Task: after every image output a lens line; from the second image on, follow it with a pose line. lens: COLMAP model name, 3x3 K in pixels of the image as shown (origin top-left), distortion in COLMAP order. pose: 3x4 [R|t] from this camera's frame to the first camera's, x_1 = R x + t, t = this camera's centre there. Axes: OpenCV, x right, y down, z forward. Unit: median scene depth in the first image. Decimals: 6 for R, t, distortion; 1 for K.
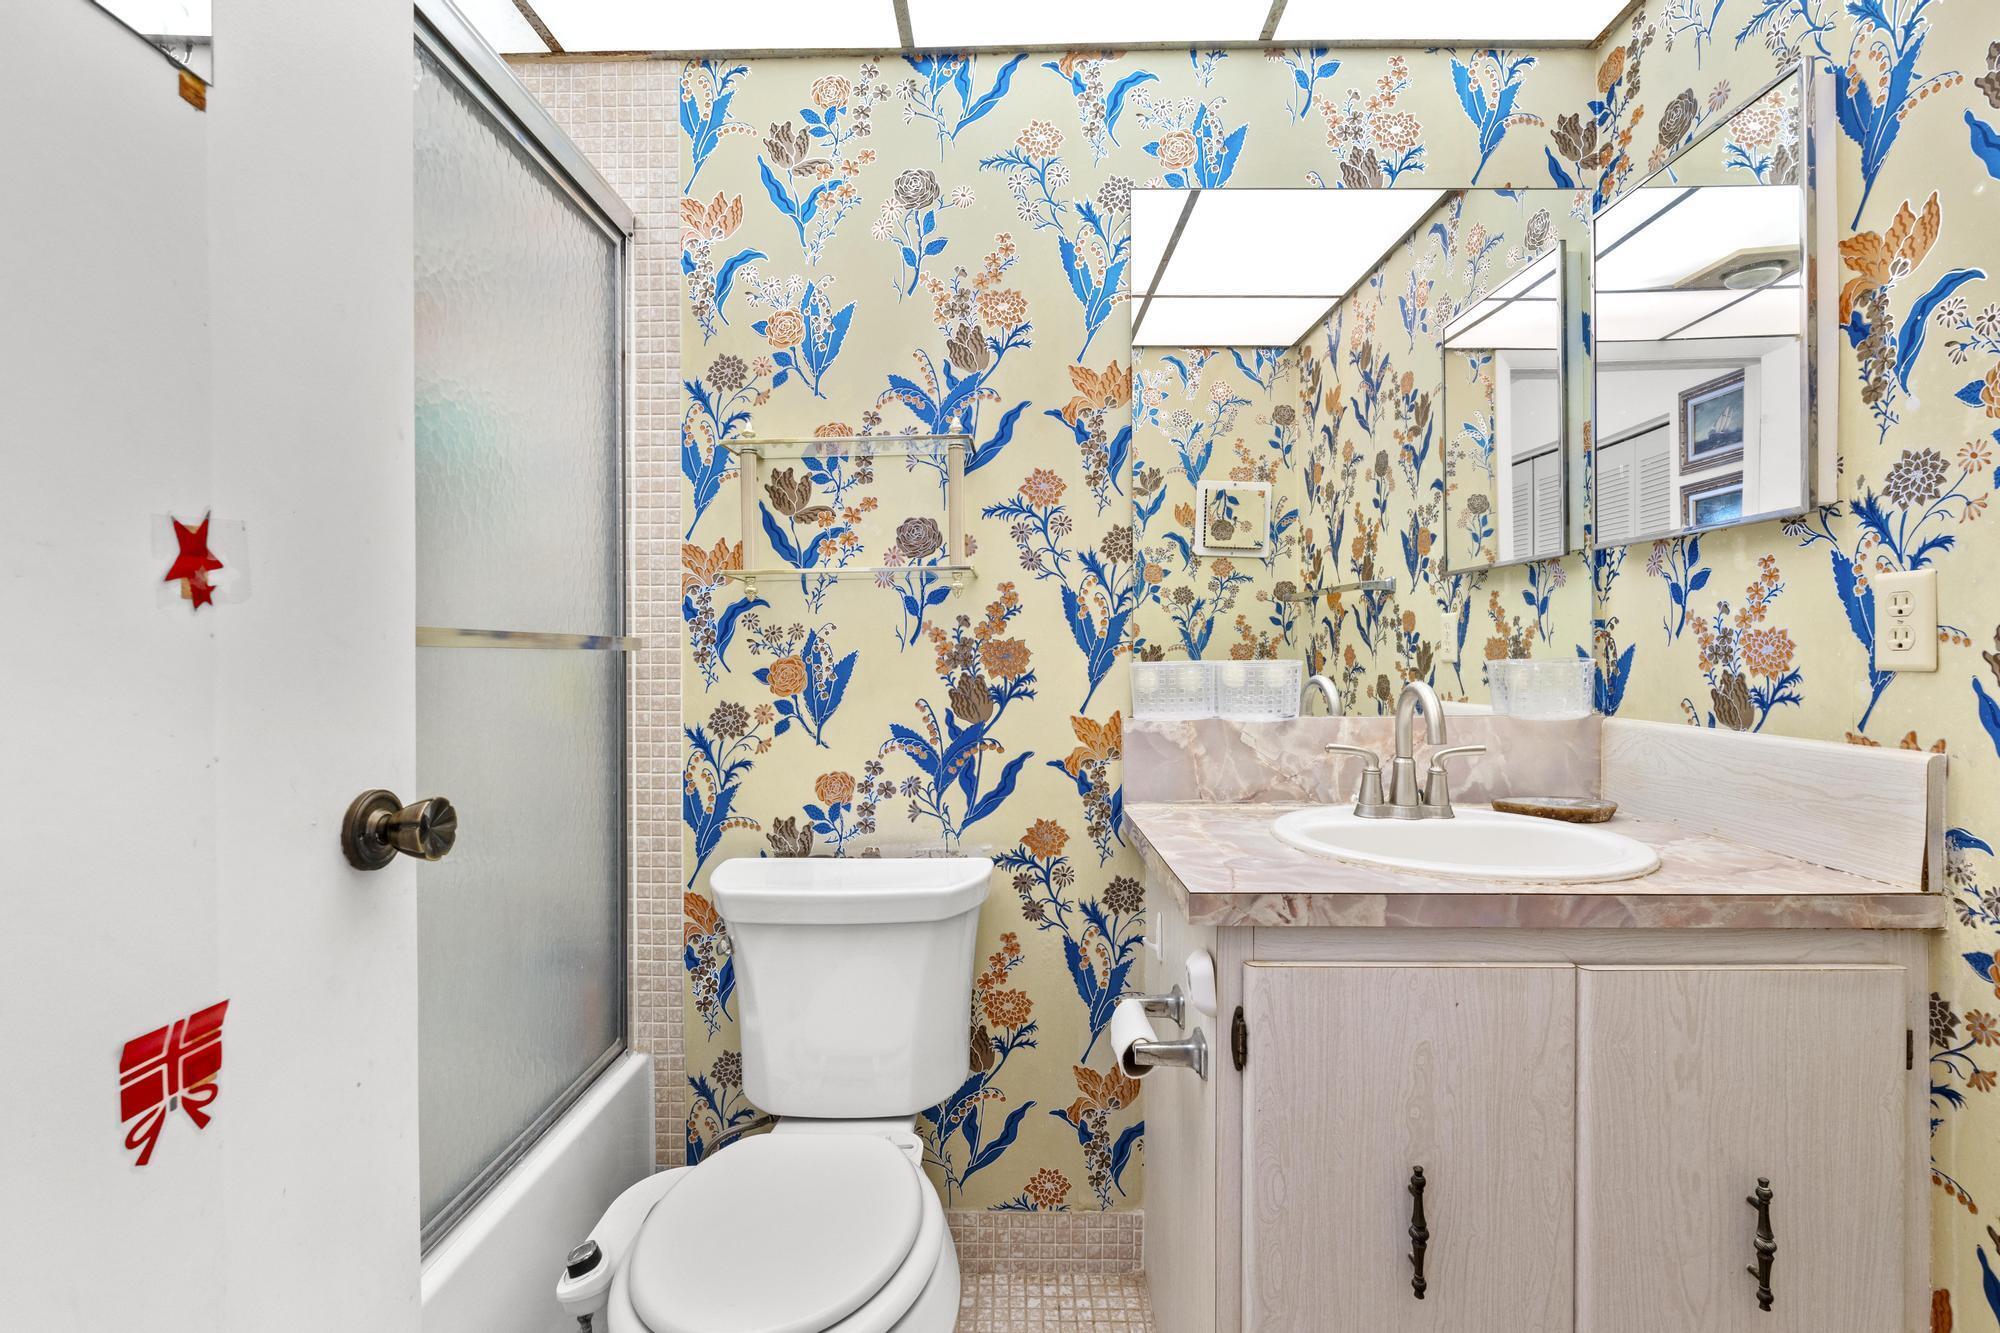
lens RADIAL K [[877.7, 0, 1006.5], [0, 877.7, 654.9], [0, 0, 1]] dist [-0.004293, 0.000644]
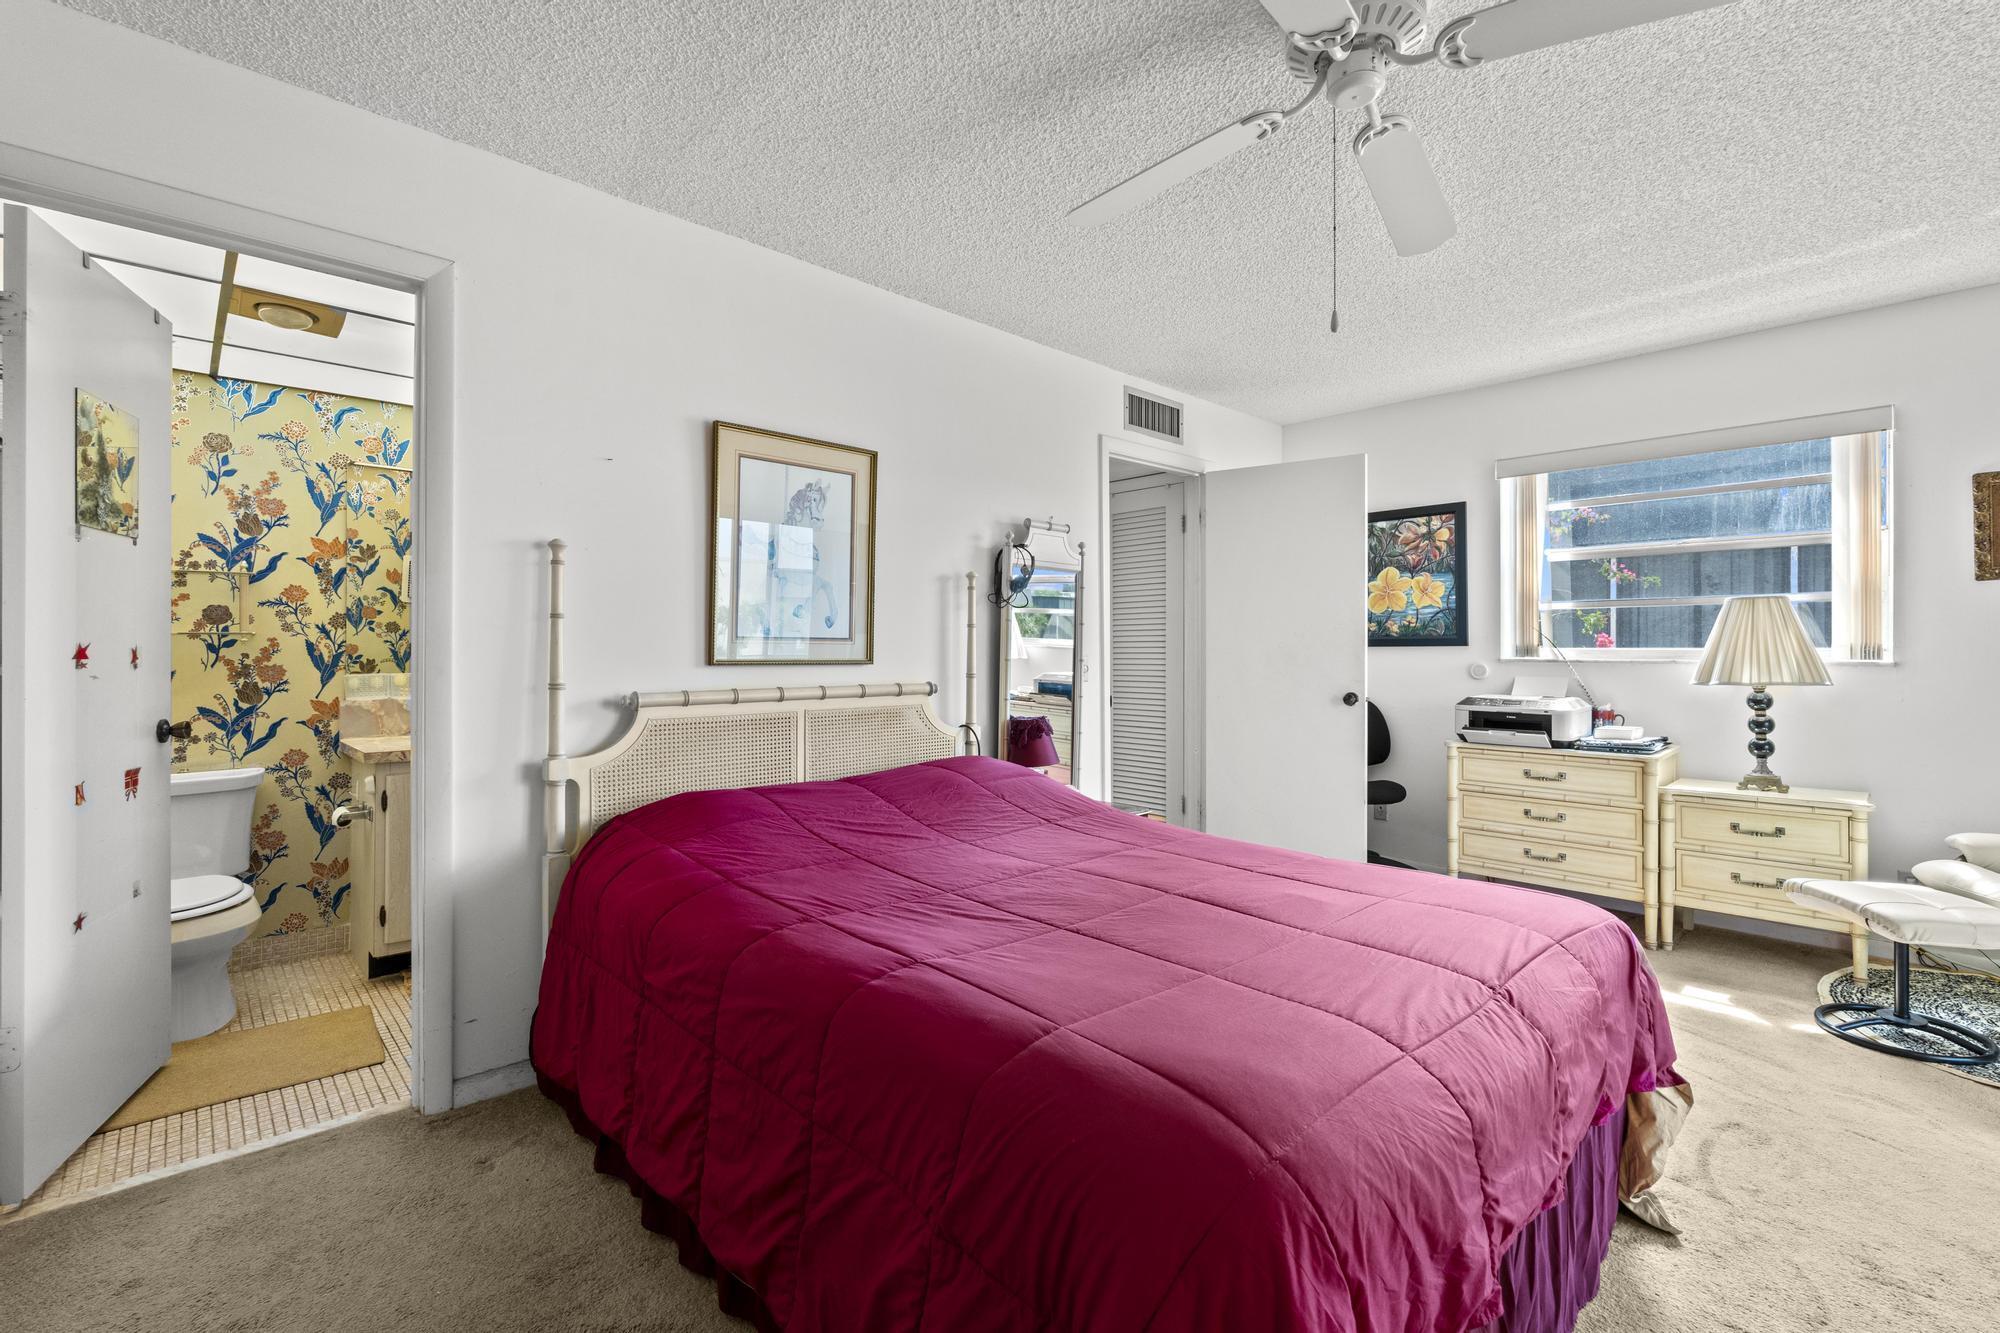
lens RADIAL K [[877.7, 0, 989.3], [0, 877.7, 644.2], [0, 0, 1]] dist [-0.004293, 0.000644]
pose [[0.726807, 0.008170, 0.686793, -0.192191], [-0.002438, 0.999954, -0.009315, -0.051261], [-0.686838, 0.005096, 0.726793, -1.707663]]
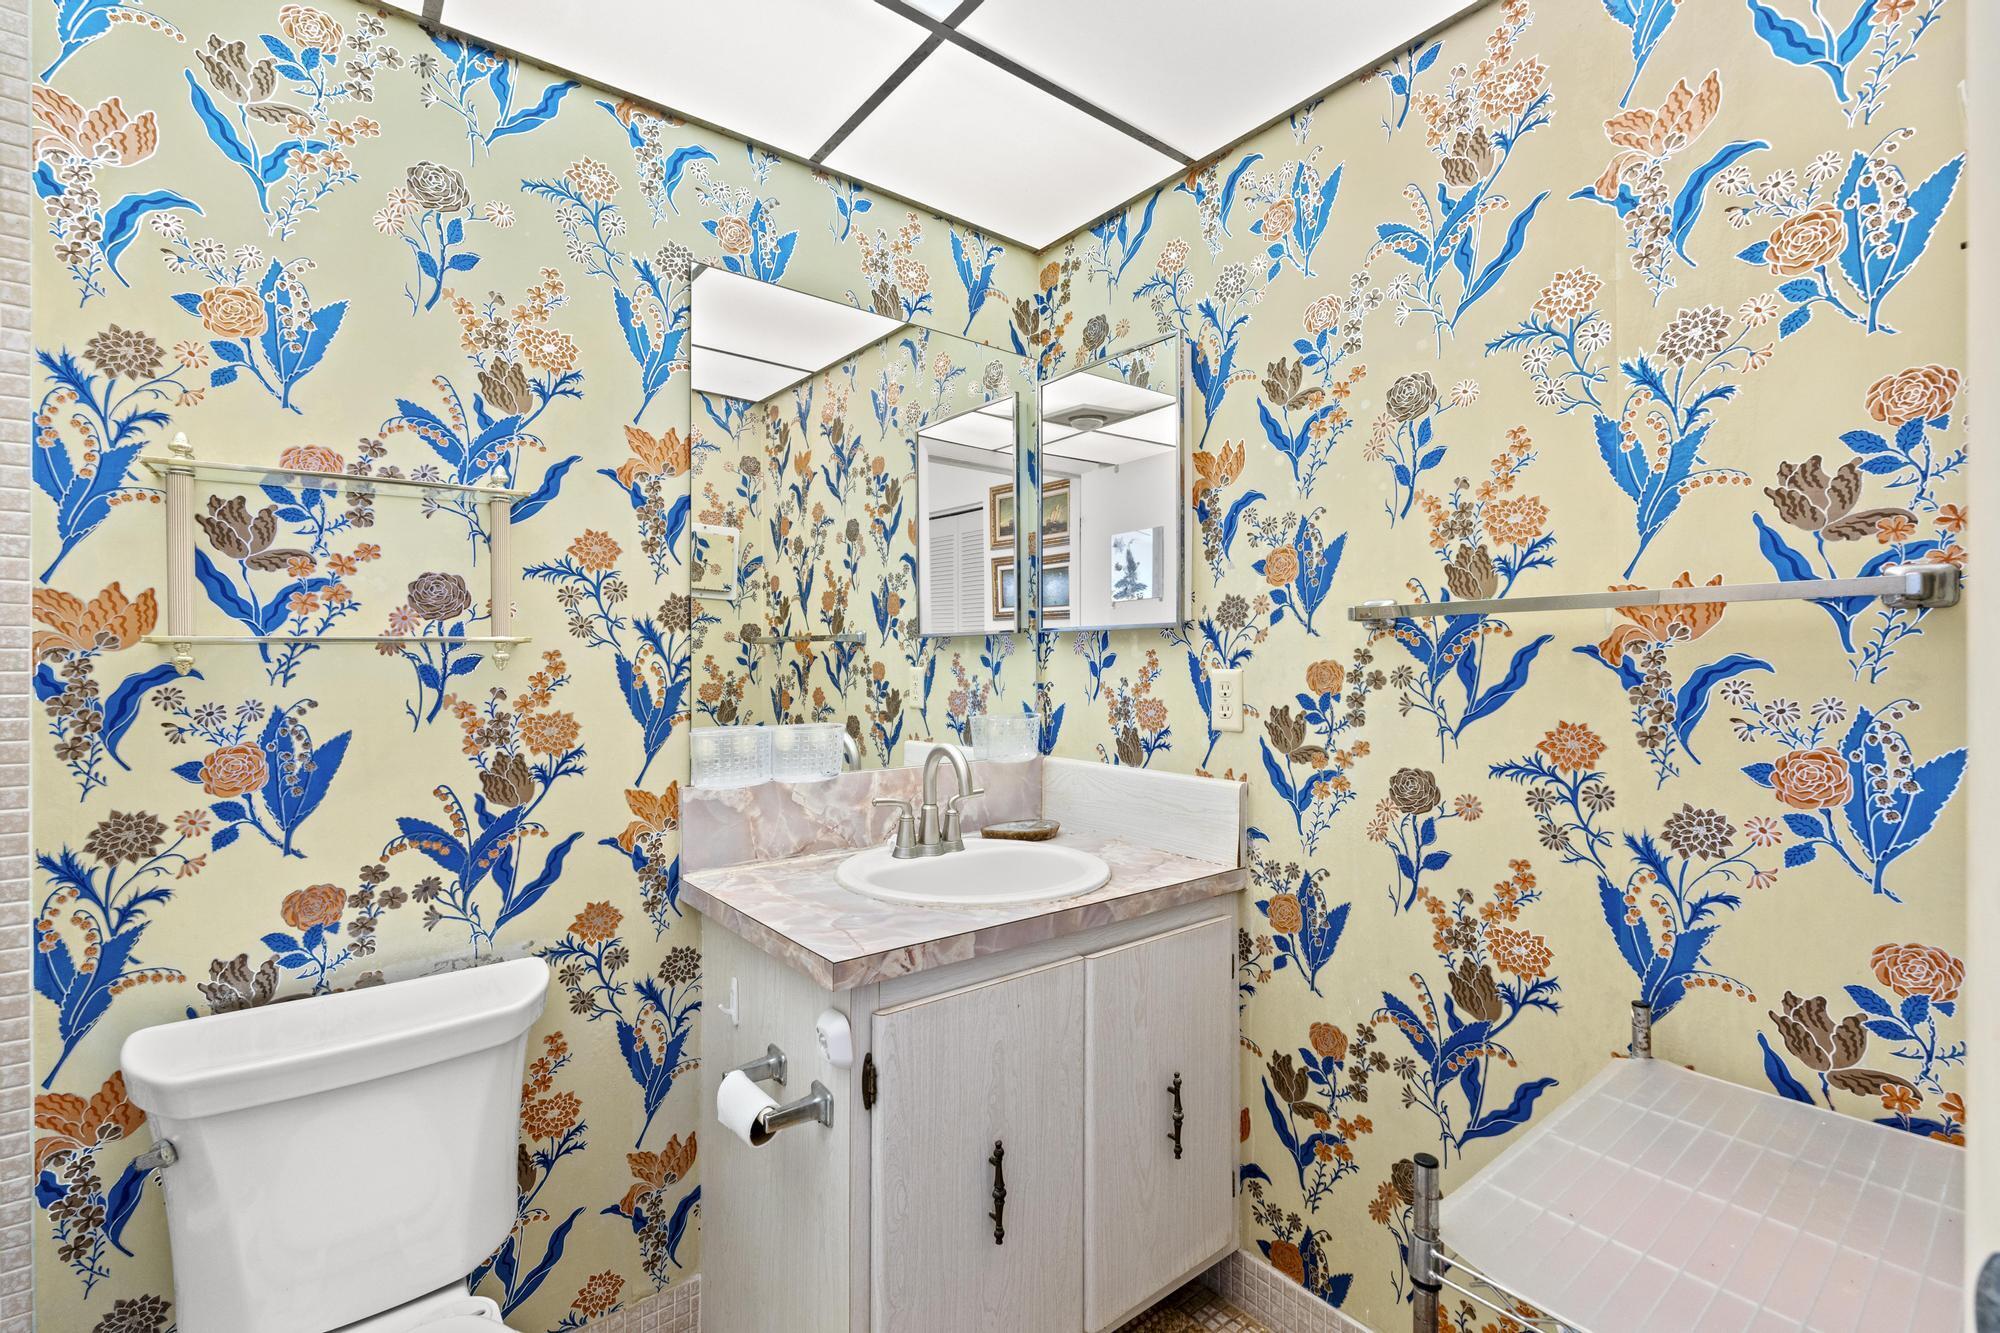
lens RADIAL K [[877.7, 0, 978.1], [0, 877.7, 656.4], [0, 0, 1]] dist [-0.004293, 0.000644]
pose [[0.786669, 0.003826, 0.617363, -0.215275], [-0.000665, 0.999985, -0.005349, -0.071445], [-0.617374, 0.003797, 0.786661, 0.007013]]
